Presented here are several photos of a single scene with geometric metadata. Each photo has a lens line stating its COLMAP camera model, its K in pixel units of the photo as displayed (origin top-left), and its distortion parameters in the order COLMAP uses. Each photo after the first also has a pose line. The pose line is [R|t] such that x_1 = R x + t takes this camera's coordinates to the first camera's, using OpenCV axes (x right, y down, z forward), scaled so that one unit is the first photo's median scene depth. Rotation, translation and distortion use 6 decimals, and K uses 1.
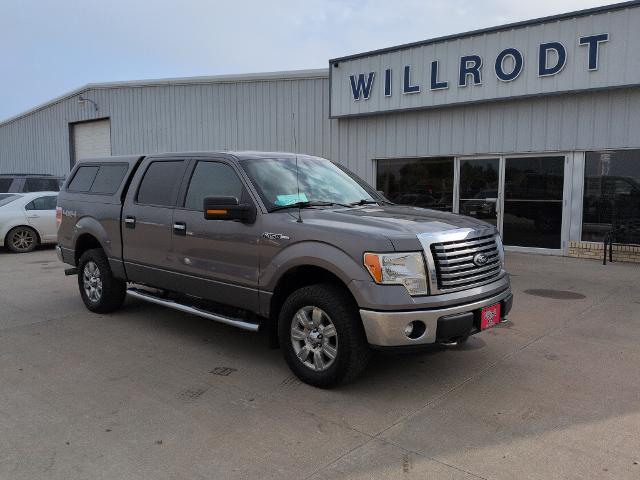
lens RADIAL K [[532.7, 0, 320.0], [0, 532.7, 240.0], [0, 0, 1]] dist [0.078168, -0.150008]
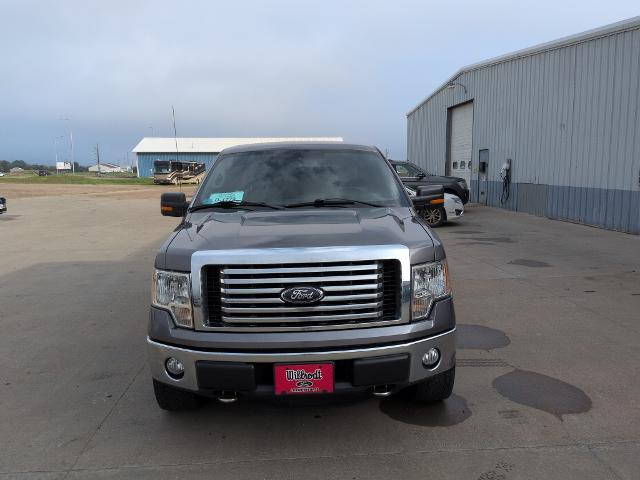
lens RADIAL K [[532.7, 0, 320.0], [0, 532.7, 240.0], [0, 0, 1]] dist [0.078168, -0.150008]
pose [[0.711449, 0.084987, -0.697579, 0.688380], [-0.057661, 0.996373, 0.062583, -0.069251], [0.700368, -0.004302, 0.713769, 0.450124]]
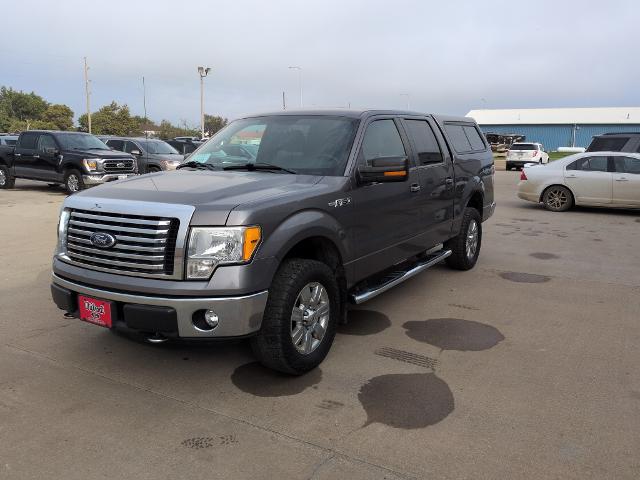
lens RADIAL K [[532.7, 0, 320.0], [0, 532.7, 240.0], [0, 0, 1]] dist [0.078168, -0.150008]
pose [[0.198730, 0.178992, -0.963571, 0.994777], [-0.105904, 0.981346, 0.160452, -0.111826], [0.974316, 0.070160, 0.213979, 0.993634]]
